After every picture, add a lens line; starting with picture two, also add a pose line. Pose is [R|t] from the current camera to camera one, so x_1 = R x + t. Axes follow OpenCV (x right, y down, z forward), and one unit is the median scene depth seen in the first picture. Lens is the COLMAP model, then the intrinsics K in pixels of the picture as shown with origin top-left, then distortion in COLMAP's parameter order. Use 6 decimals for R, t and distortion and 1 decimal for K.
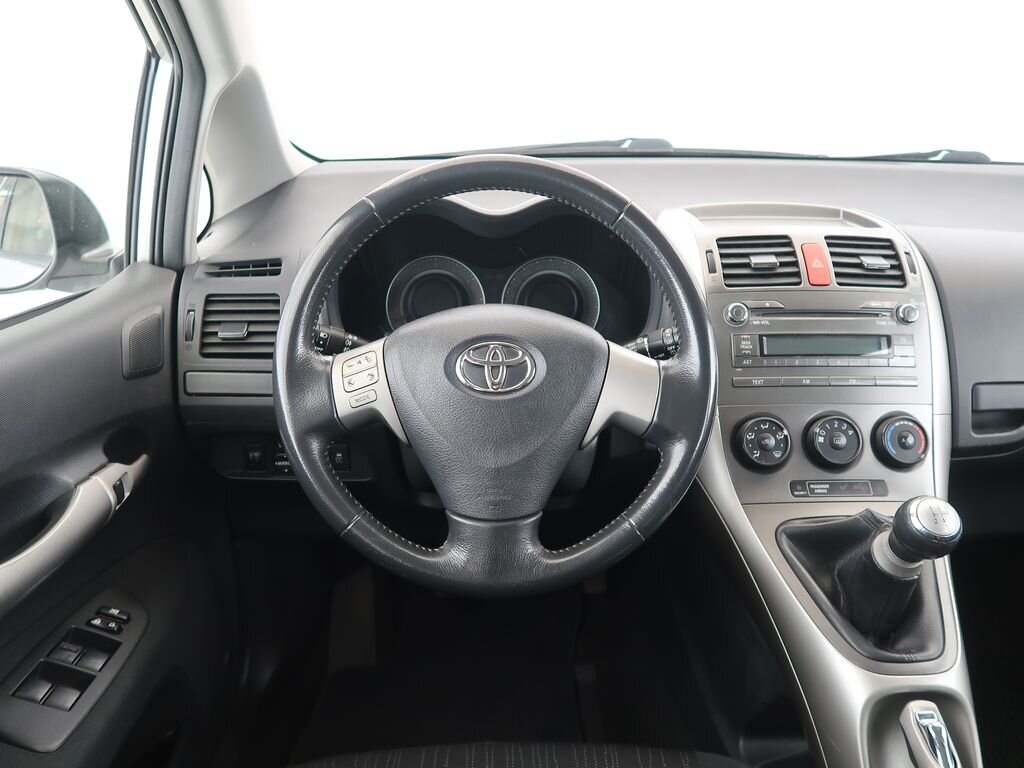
lens RADIAL K [[785.9, 0, 506.1], [0, 785.9, 385.6], [0, 0, 1]] dist [-0.051846, 0.011386]
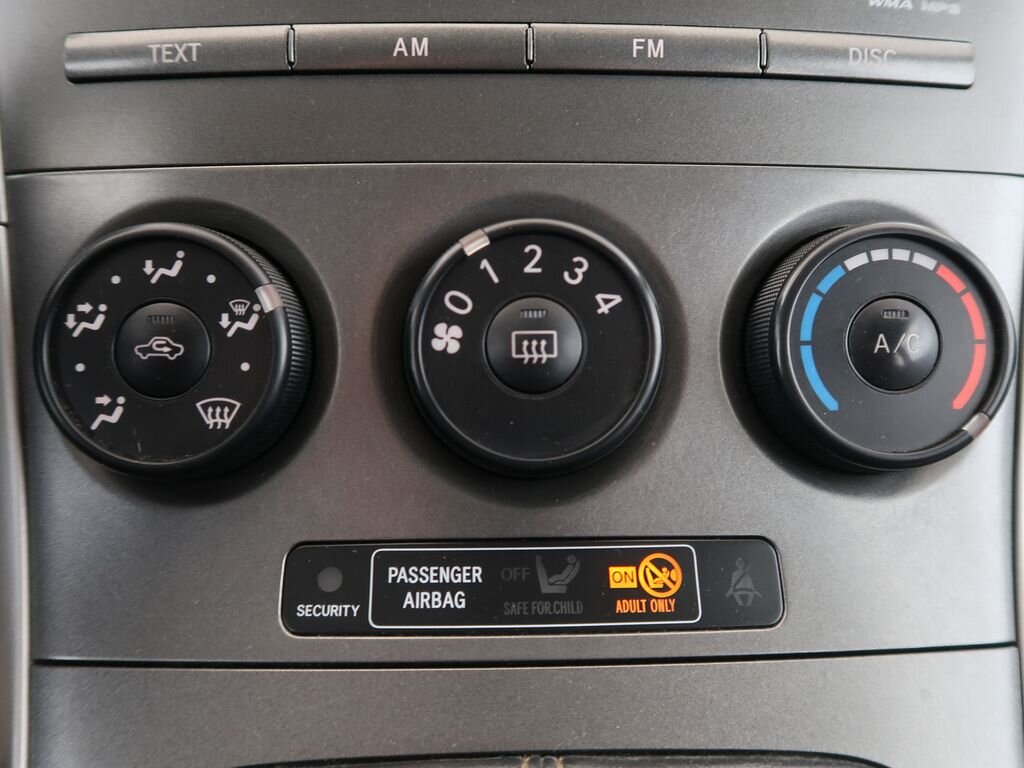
lens RADIAL K [[785.9, 0, 503.6], [0, 785.9, 339.7], [0, 0, 1]] dist [-0.051846, 0.011386]
pose [[0.999997, 0.001153, 0.002203, 0.412364], [-0.001476, 0.988259, 0.152781, 0.039276], [-0.002001, -0.152784, 0.988258, 0.798336]]
